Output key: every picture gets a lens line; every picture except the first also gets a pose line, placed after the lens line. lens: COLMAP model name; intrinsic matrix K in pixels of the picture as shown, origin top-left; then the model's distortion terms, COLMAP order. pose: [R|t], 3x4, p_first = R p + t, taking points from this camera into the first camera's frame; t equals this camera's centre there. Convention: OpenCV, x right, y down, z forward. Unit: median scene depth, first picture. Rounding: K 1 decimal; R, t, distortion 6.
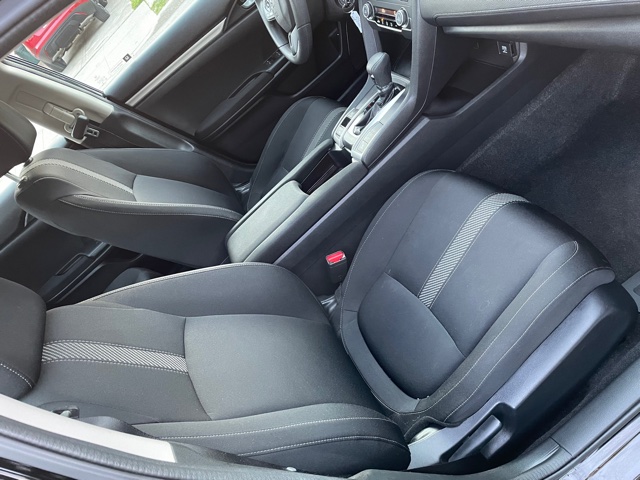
lens RADIAL K [[478.2, 0, 320.7], [0, 478.2, 237.8], [0, 0, 1]] dist [0.085402, -0.109371]
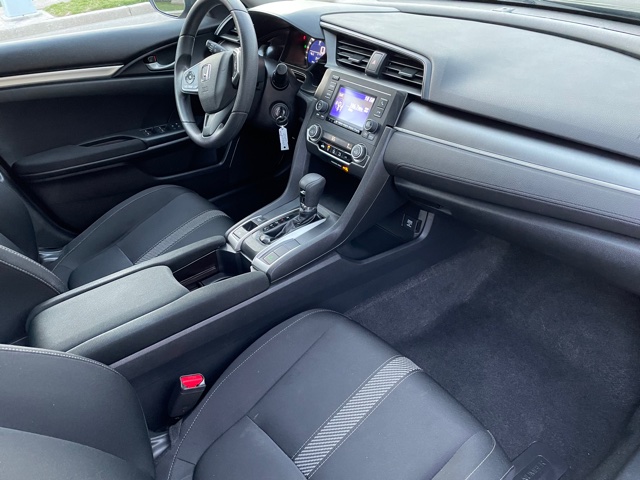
lens RADIAL K [[478.2, 0, 320.7], [0, 478.2, 237.8], [0, 0, 1]] dist [0.085402, -0.109371]
pose [[0.825601, 0.379844, 0.417255, -0.205995], [-0.238382, 0.905047, -0.352227, 0.057256], [-0.511427, 0.191333, 0.837756, 0.219287]]
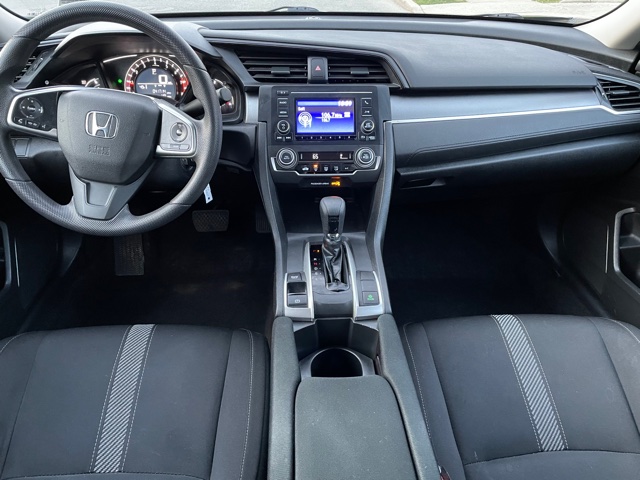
lens RADIAL K [[478.2, 0, 320.7], [0, 478.2, 237.8], [0, 0, 1]] dist [0.085402, -0.109371]
pose [[0.319869, 0.148465, 0.935758, -0.600769], [0.511020, 0.804641, -0.302344, -0.081424], [-0.797836, 0.574901, 0.181511, 0.851591]]
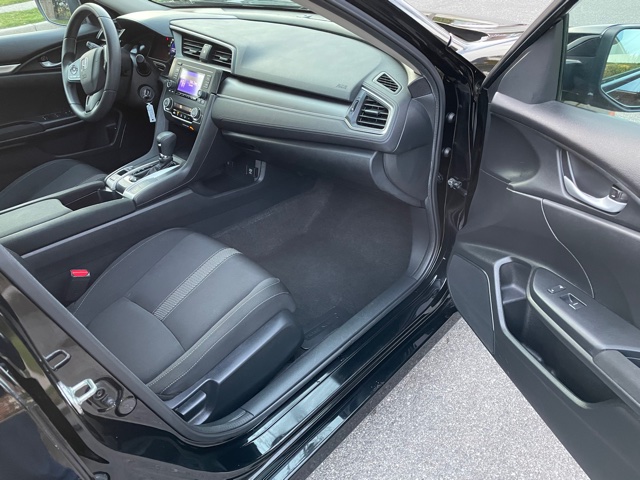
lens RADIAL K [[480.4, 0, 320.0], [0, 480.4, 240.0], [0, 0, 1]] dist [0.073291, -0.090272]
pose [[0.792285, 0.334227, 0.510467, -0.122898], [-0.126080, 0.908247, -0.398987, 0.342681], [-0.596982, 0.251752, 0.761730, -0.169570]]
